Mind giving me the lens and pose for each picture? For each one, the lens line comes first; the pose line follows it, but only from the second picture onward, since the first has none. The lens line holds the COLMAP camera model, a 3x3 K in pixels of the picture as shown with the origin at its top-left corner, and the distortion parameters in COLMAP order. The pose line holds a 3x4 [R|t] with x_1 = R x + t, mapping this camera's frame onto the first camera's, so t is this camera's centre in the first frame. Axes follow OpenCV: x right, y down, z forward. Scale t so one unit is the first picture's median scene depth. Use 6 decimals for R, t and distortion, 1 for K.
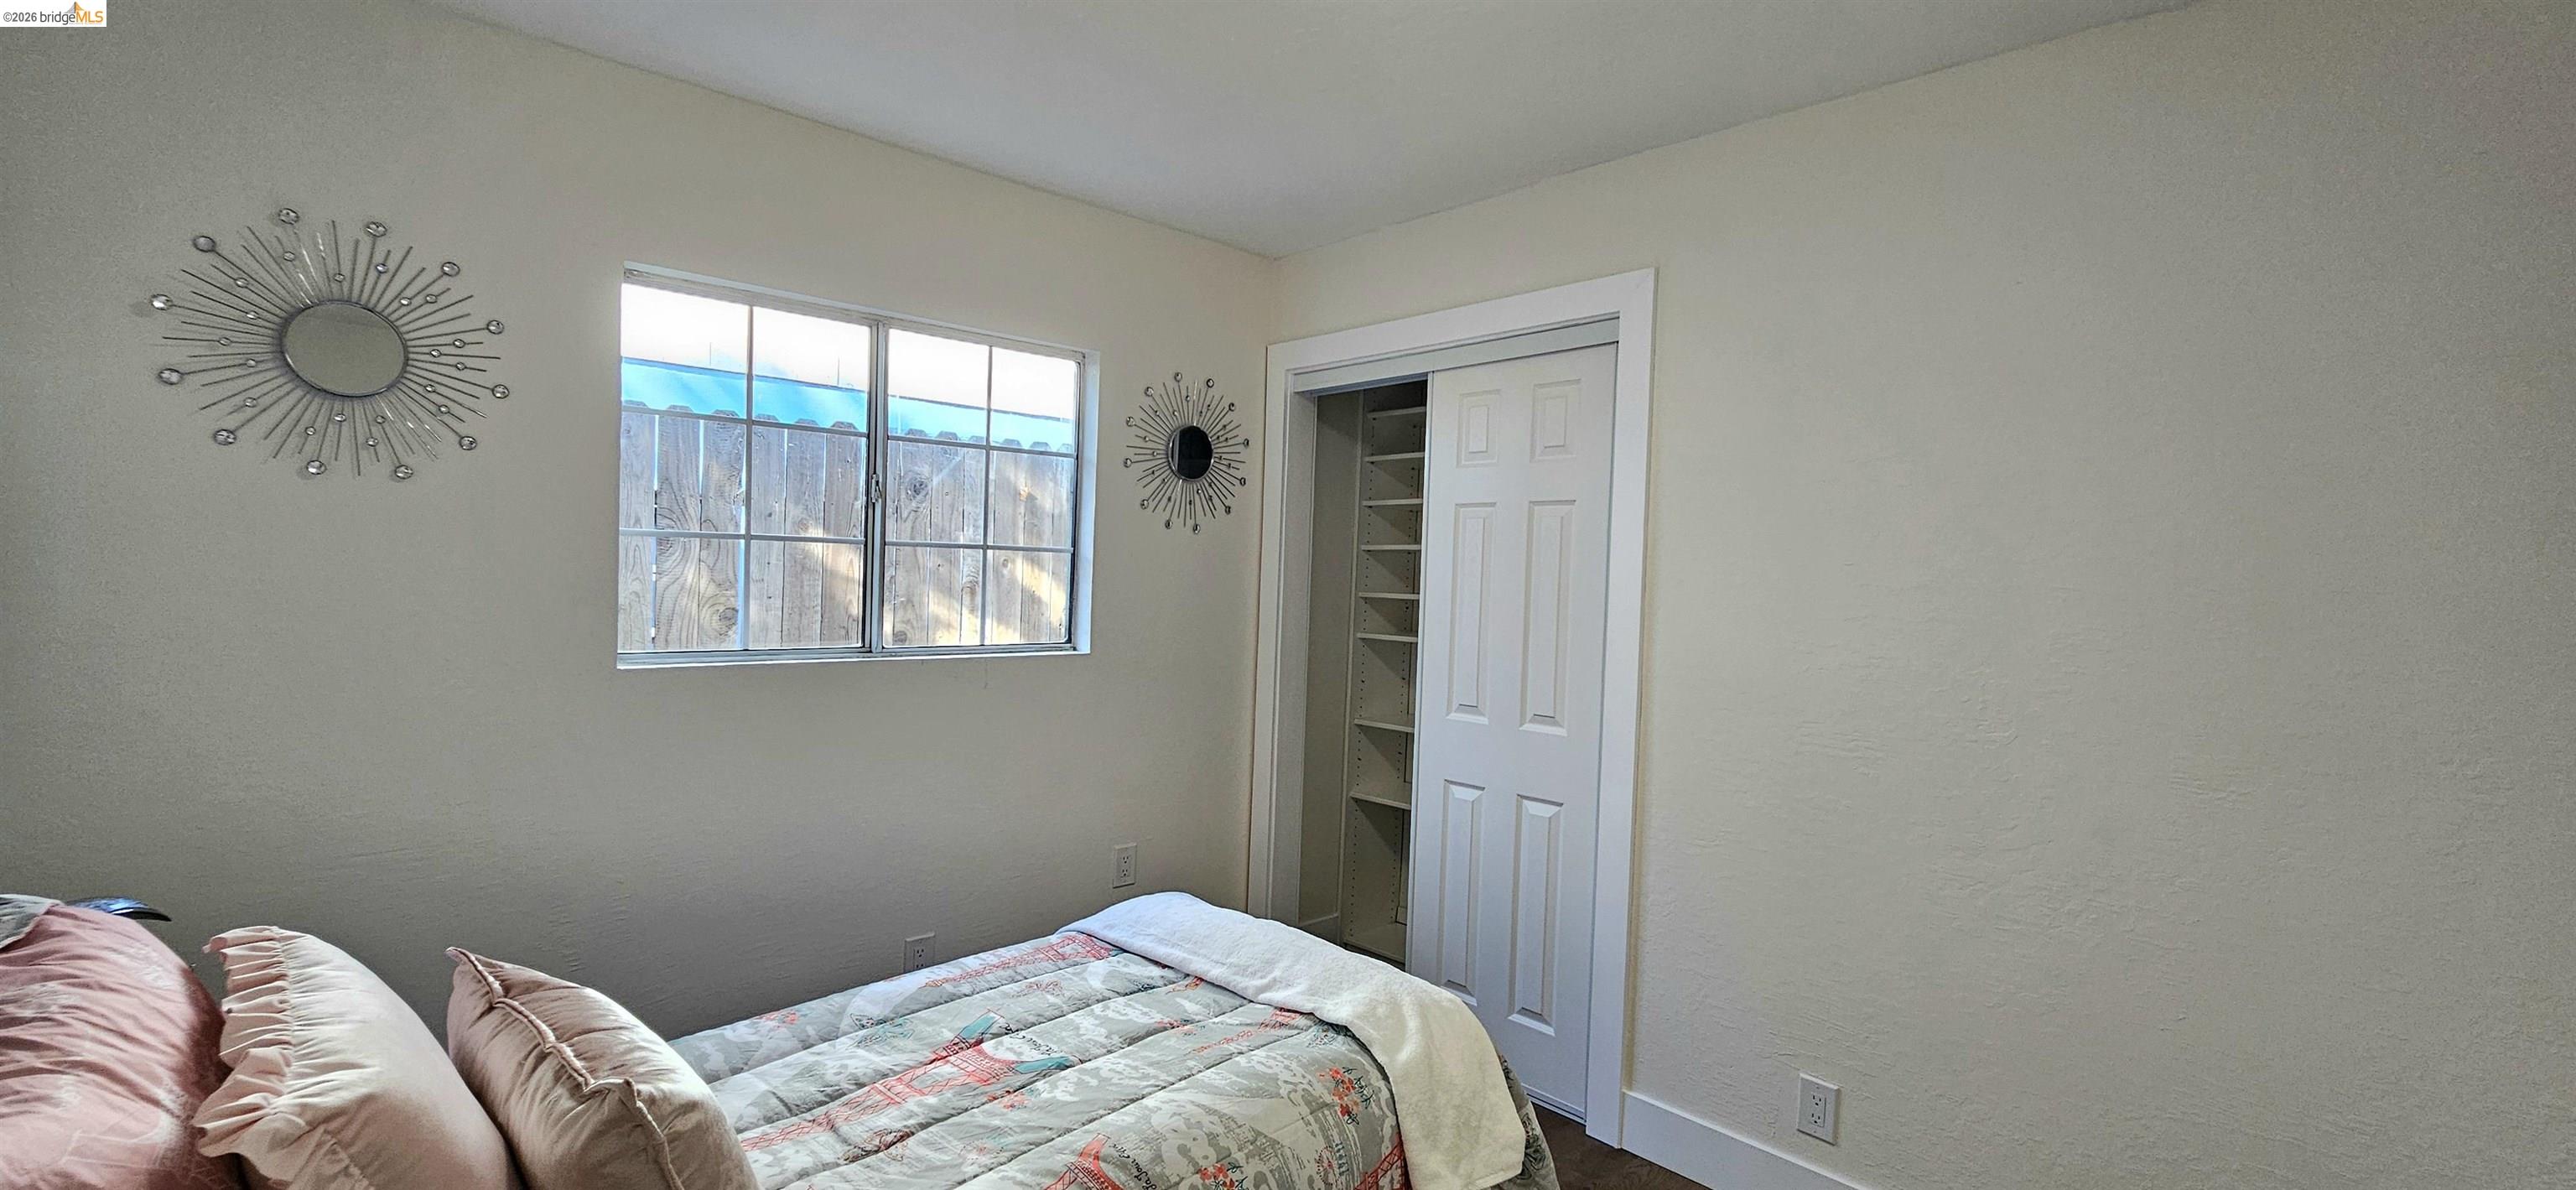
lens RADIAL K [[1057.2, 0, 1294.8], [0, 1057.2, 600.2], [0, 0, 1]] dist [-0.002648, -0.000396]
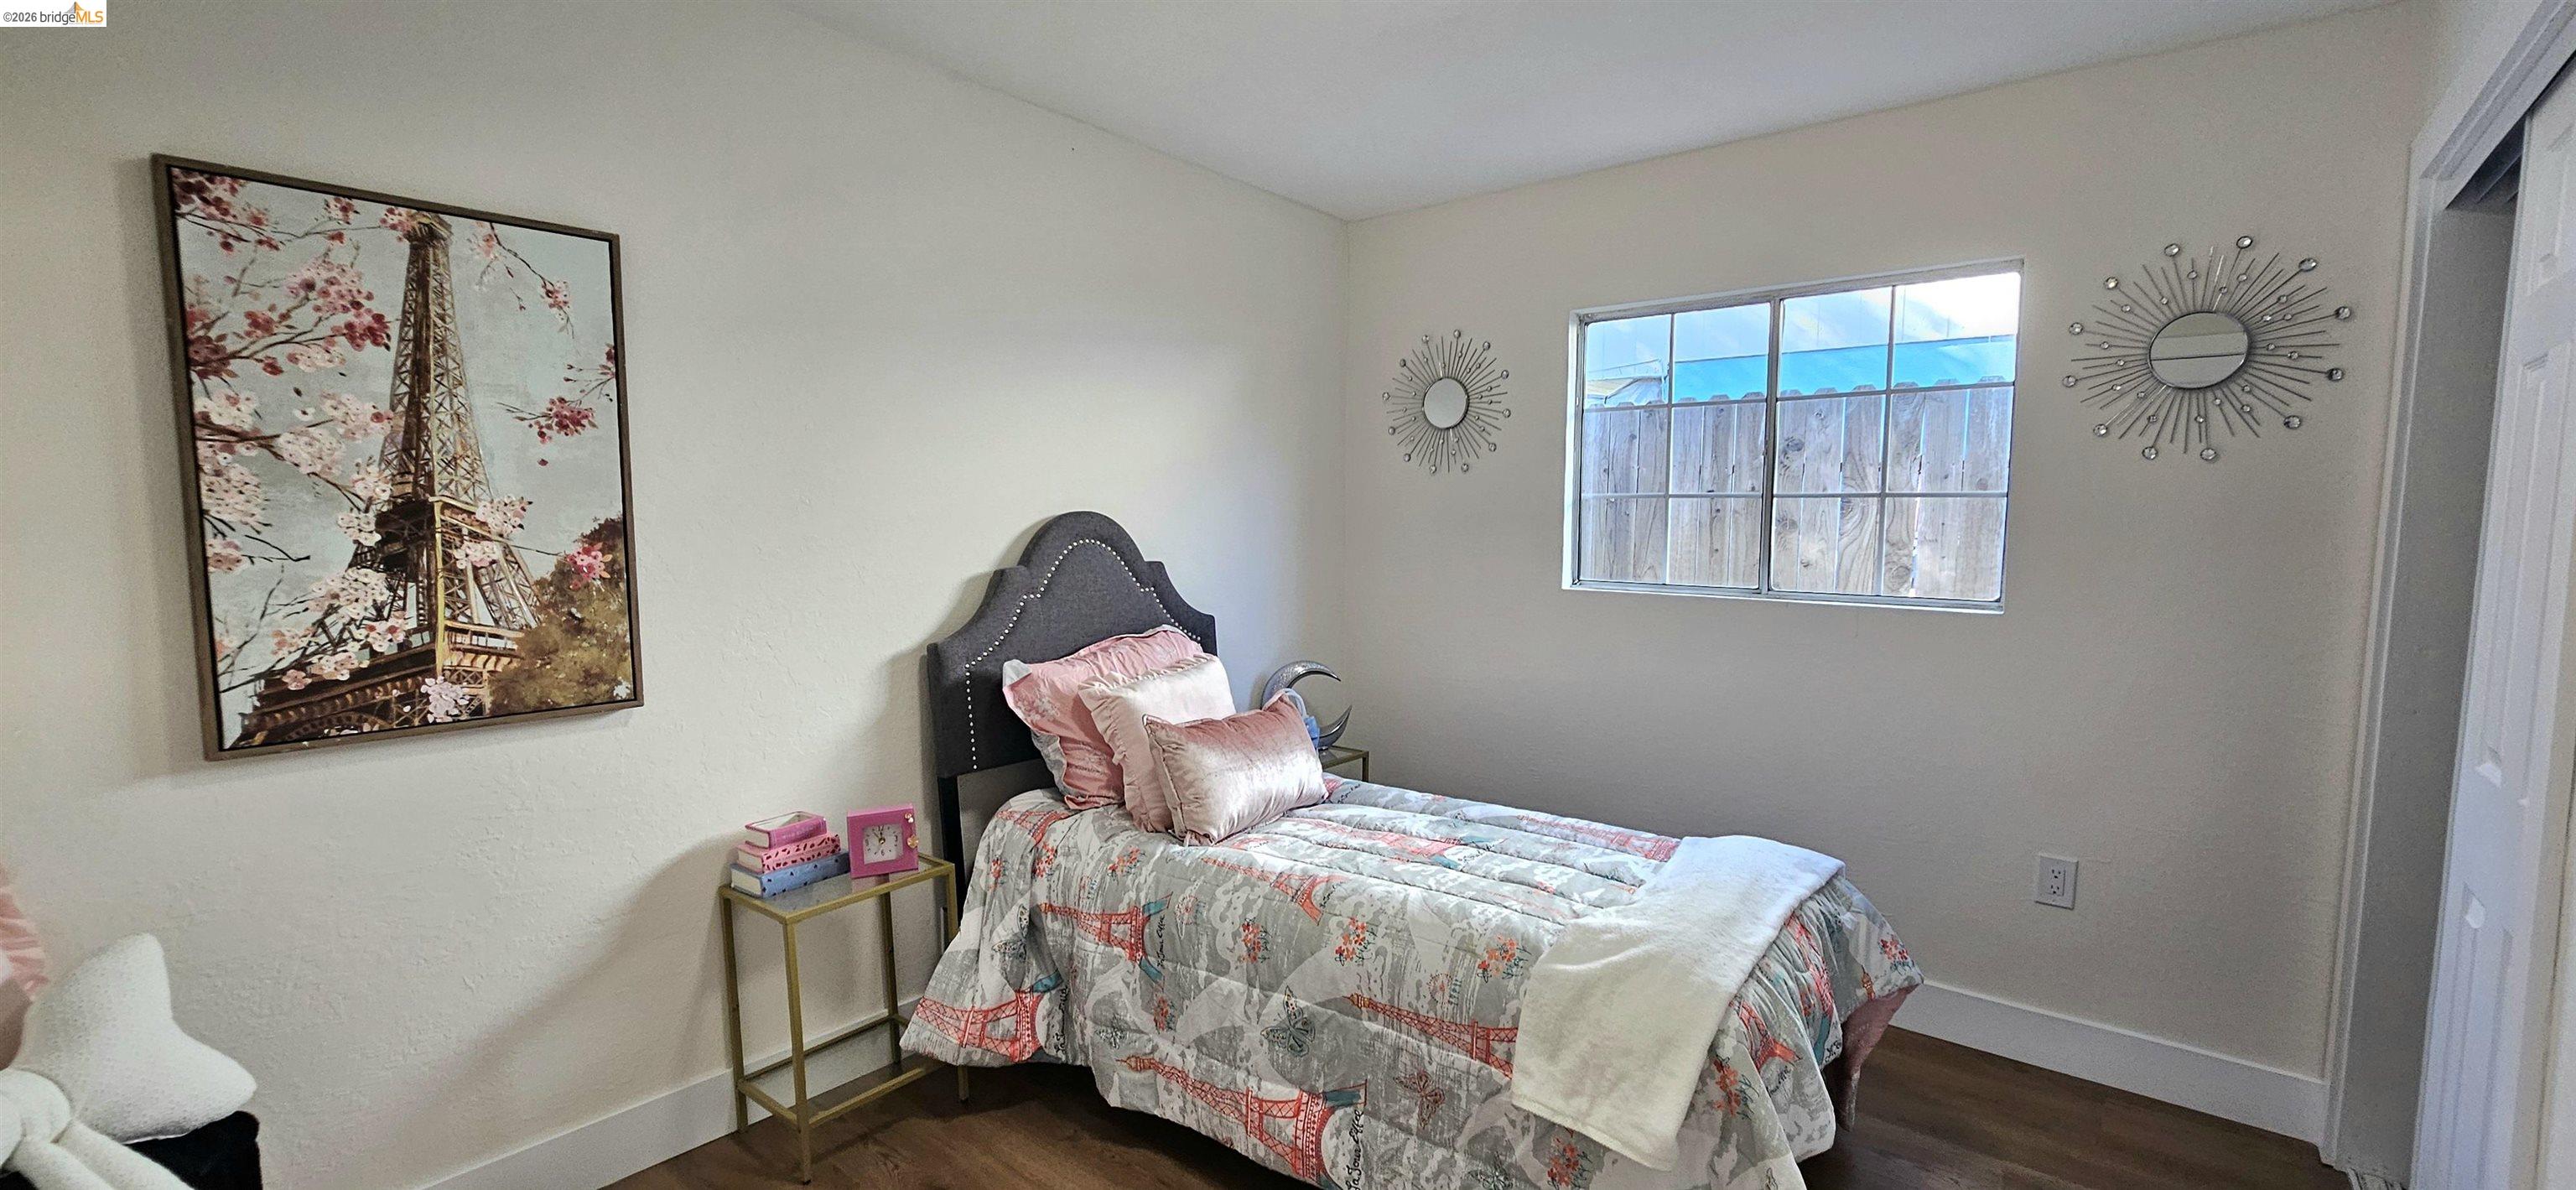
lens RADIAL K [[1057.2, 0, 1294.8], [0, 1057.2, 600.2], [0, 0, 1]] dist [-0.002648, -0.000396]
pose [[0.122783, 0.049058, -0.991220, 0.882478], [-0.034057, 0.998398, 0.045194, 0.030327], [0.991849, 0.028209, 0.124257, 0.494632]]
